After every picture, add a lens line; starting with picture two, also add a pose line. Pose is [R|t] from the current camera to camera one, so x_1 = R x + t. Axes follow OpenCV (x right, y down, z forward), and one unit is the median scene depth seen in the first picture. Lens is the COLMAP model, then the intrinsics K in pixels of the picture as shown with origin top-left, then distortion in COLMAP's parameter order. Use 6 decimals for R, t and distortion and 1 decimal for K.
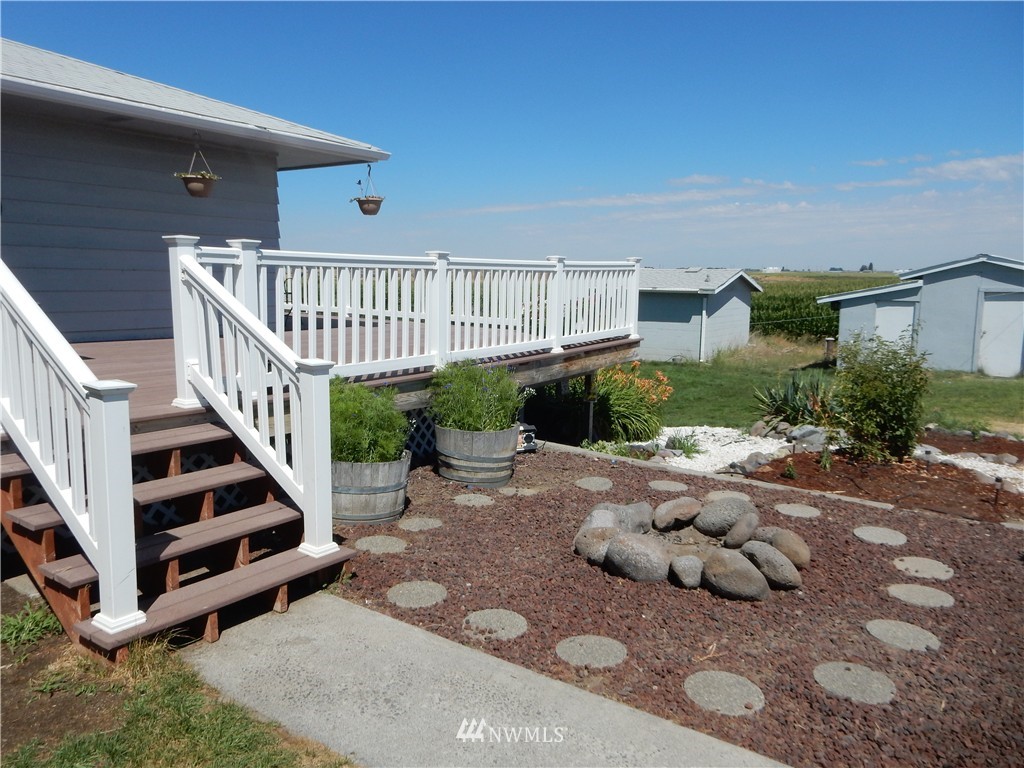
lens RADIAL K [[747.2, 0, 518.5], [0, 747.2, 391.2], [0, 0, 1]] dist [-0.006830, -0.000487]
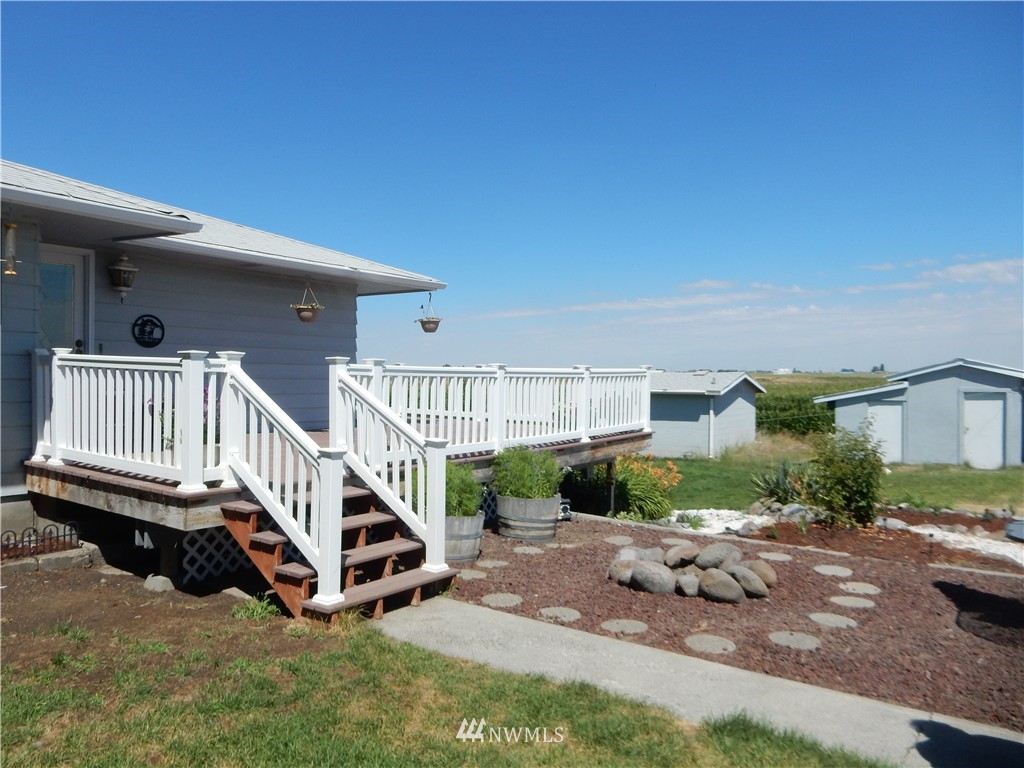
lens RADIAL K [[747.2, 0, 518.5], [0, 747.2, 391.2], [0, 0, 1]] dist [-0.006830, -0.000487]
pose [[0.999852, -0.004742, -0.016534, -0.057751], [0.002453, 0.990734, -0.135796, 0.049332], [0.017025, 0.135735, 0.990599, -0.366416]]
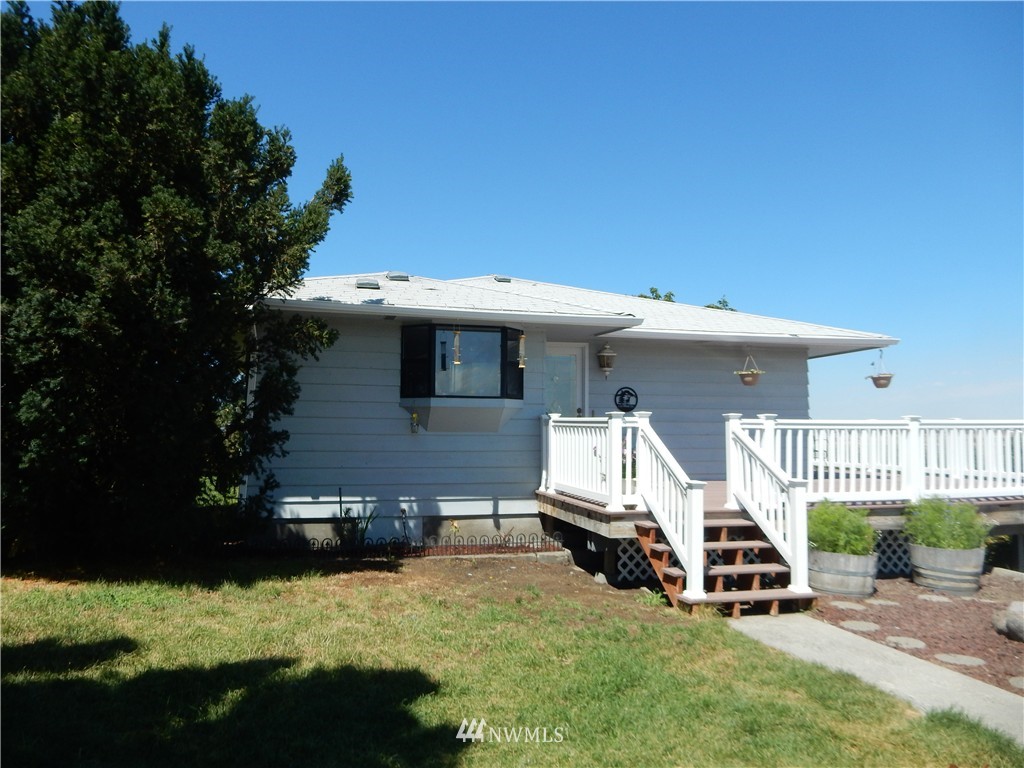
lens RADIAL K [[755.4, 0, 519.3], [0, 755.4, 390.8], [0, 0, 1]] dist [-0.003363, 0.008834]
pose [[0.755403, -0.057584, -0.652725, 0.301052], [-0.087551, 0.978330, -0.187632, 0.107042], [0.649385, 0.198885, 0.733992, -0.585062]]
